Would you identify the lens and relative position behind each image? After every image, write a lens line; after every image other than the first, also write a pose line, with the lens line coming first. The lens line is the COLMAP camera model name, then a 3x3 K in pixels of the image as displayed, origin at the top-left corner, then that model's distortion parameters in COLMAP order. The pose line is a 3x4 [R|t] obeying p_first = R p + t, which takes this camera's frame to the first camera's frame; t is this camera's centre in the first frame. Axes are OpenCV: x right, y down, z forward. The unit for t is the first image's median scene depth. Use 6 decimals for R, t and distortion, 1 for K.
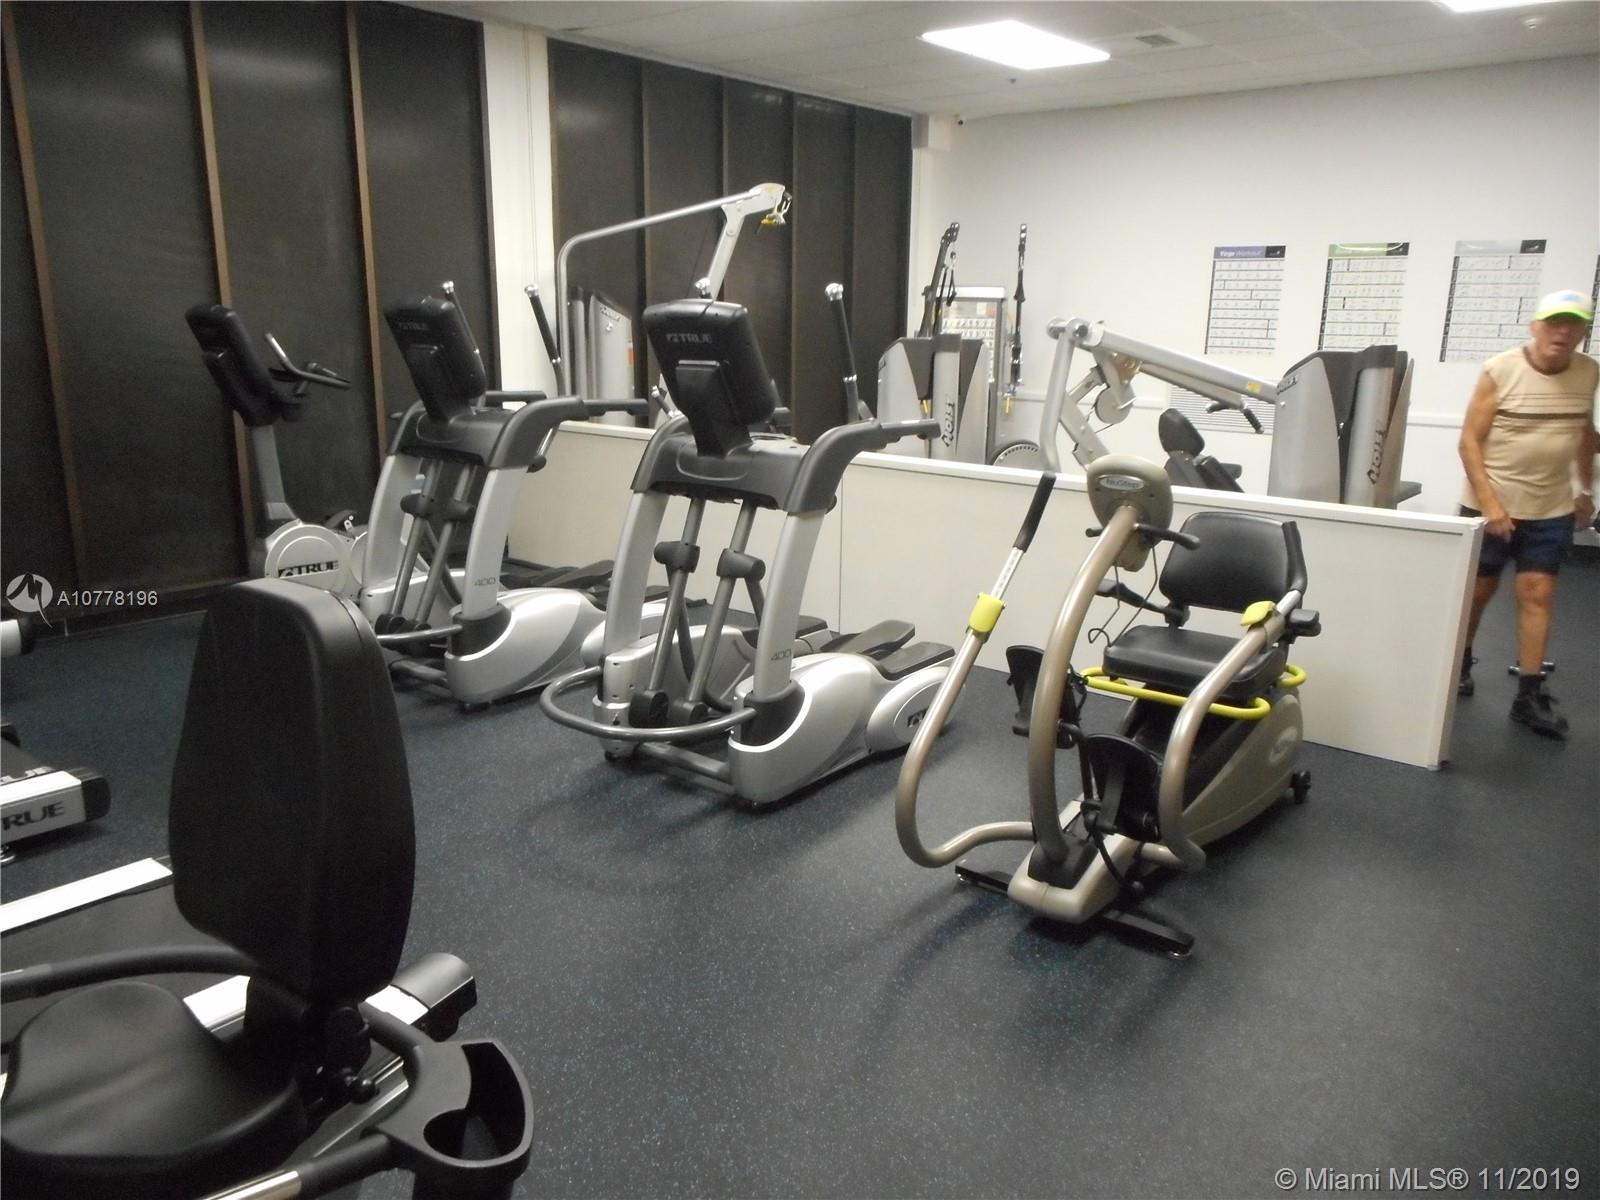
lens RADIAL K [[1210.0, 0, 800.1], [0, 1210.0, 599.5], [0, 0, 1]] dist [-0.000120, 0.011974]
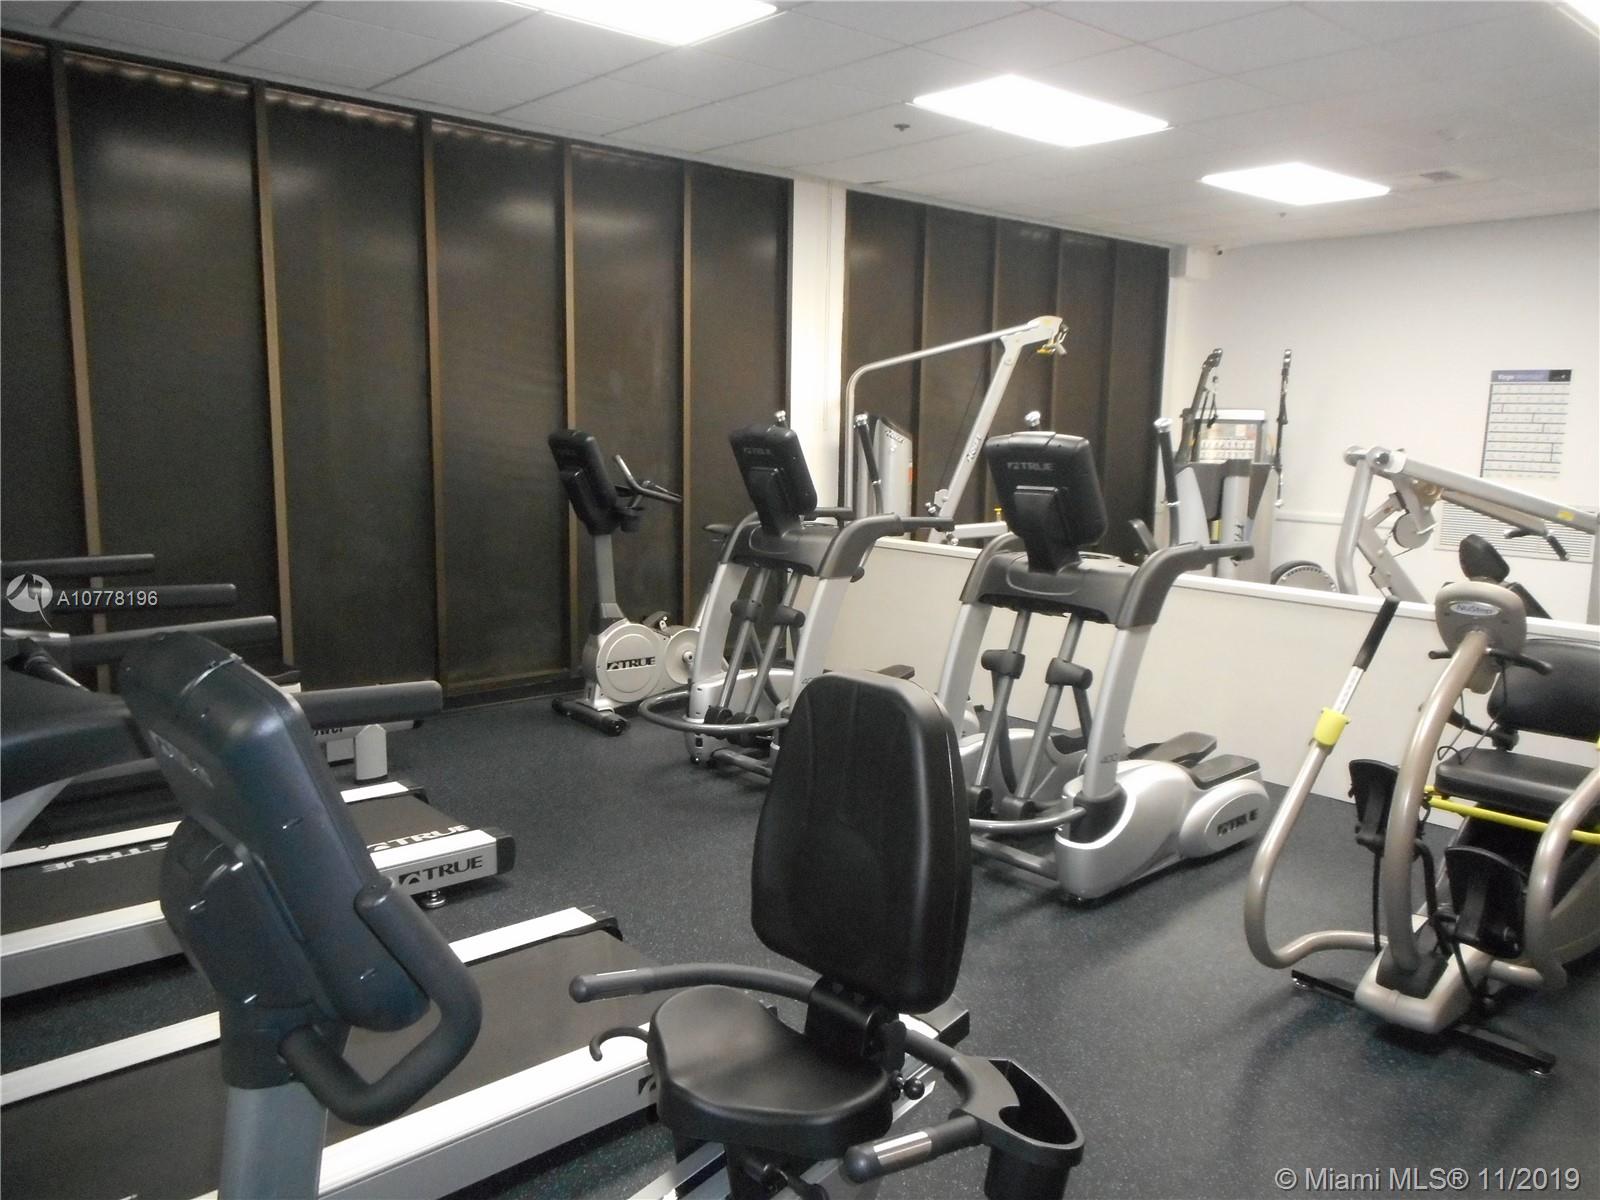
lens RADIAL K [[1210.0, 0, 798.3], [0, 1210.0, 601.7], [0, 0, 1]] dist [-0.000120, 0.011974]
pose [[0.986644, 0.026688, -0.160691, -0.100281], [-0.040639, 0.995623, -0.084165, 0.007263], [0.157742, 0.089572, 0.983410, -0.091600]]
